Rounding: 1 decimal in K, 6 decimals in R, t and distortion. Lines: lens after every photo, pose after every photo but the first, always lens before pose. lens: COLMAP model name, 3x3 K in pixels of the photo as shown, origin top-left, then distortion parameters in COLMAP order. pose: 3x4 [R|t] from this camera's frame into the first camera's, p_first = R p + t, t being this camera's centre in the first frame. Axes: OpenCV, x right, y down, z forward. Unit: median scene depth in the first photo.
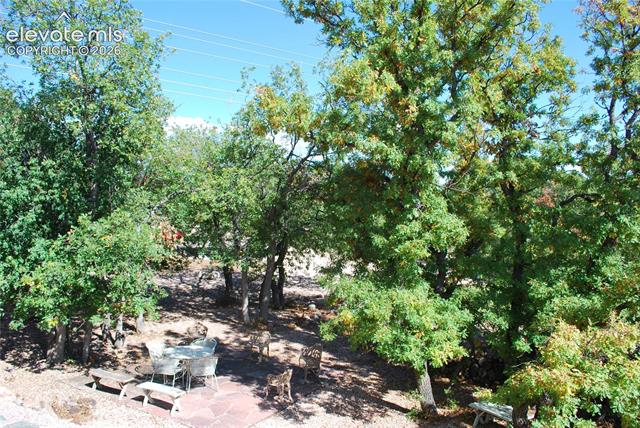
lens RADIAL K [[502.6, 0, 320.2], [0, 502.6, 217.2], [0, 0, 1]] dist [-0.088307, 0.010187]
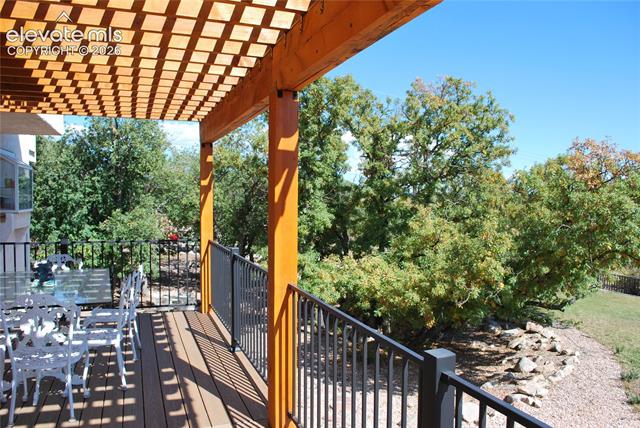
lens RADIAL K [[502.6, 0, 318.6], [0, 502.6, 216.0], [0, 0, 1]] dist [-0.088307, 0.010187]
pose [[0.999874, 0.014696, 0.006042, 0.182876], [-0.014580, 0.999716, -0.018836, 0.035263], [-0.006317, 0.018745, 0.999804, -0.643724]]
